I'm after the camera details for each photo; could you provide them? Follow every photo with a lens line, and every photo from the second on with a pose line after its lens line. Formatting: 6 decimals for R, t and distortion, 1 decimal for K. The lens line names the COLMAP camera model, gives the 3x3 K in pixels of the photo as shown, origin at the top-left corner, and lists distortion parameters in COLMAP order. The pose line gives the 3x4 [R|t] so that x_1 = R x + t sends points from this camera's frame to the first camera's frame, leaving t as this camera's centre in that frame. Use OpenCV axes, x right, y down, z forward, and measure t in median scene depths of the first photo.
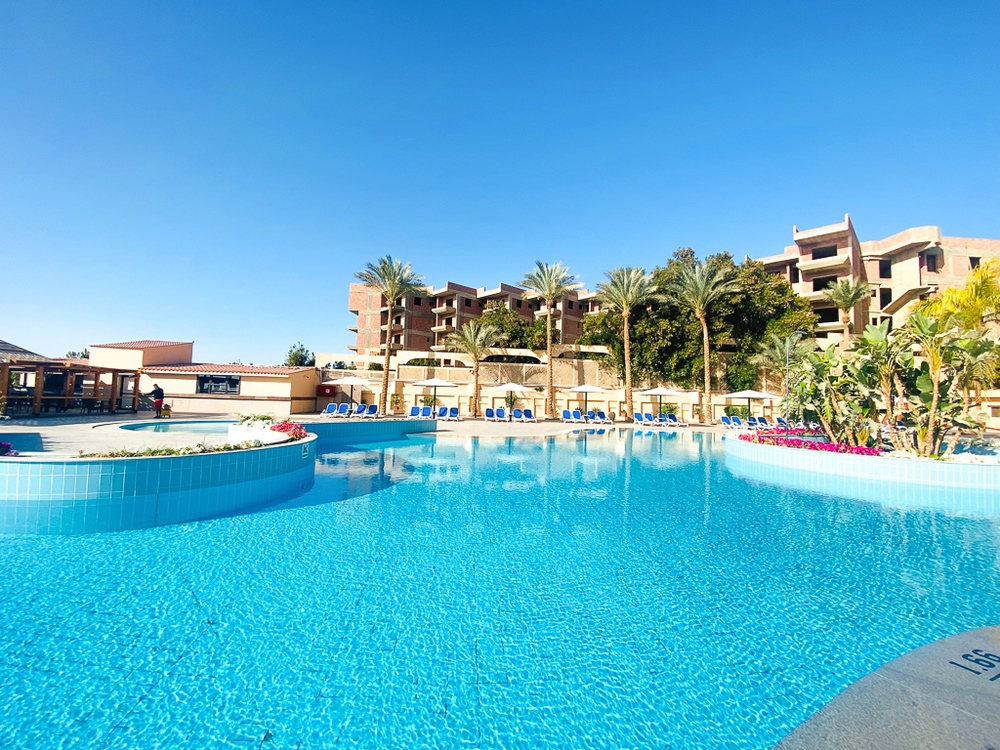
lens RADIAL K [[394.6, 0, 495.2], [0, 394.6, 376.4], [0, 0, 1]] dist [0.020763, -0.019203]
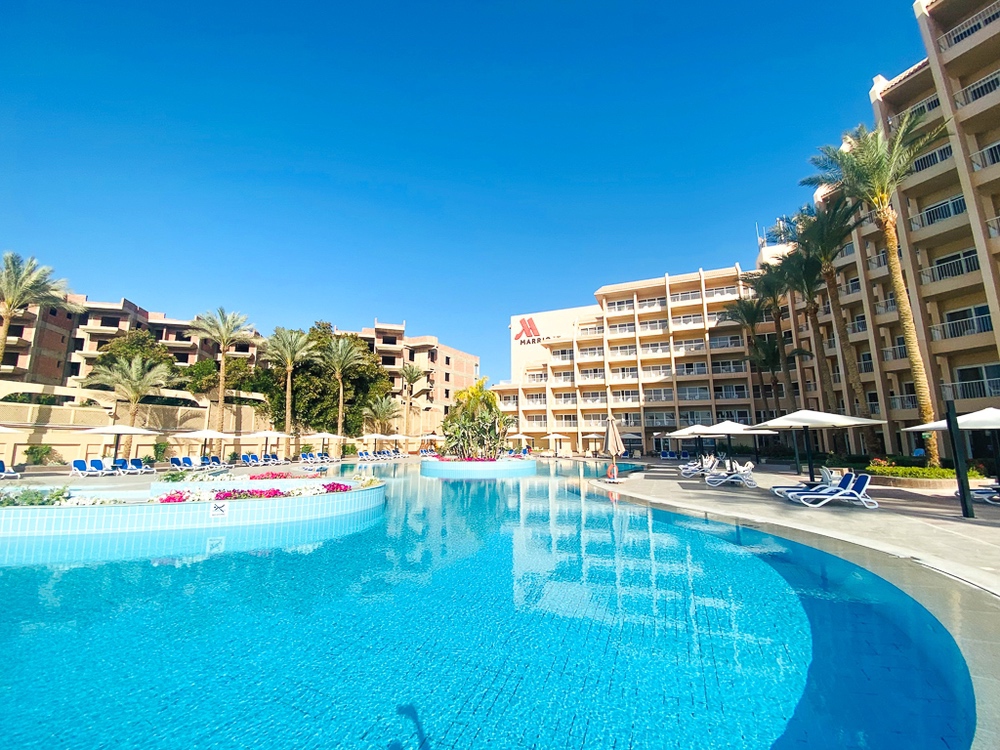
lens RADIAL K [[394.6, 0, 495.2], [0, 394.6, 376.4], [0, 0, 1]] dist [0.020763, -0.019203]
pose [[0.466018, 0.116984, 0.877007, -0.405367], [-0.035910, 0.992905, -0.113362, -0.023817], [-0.884046, 0.021335, 0.466912, -0.085848]]
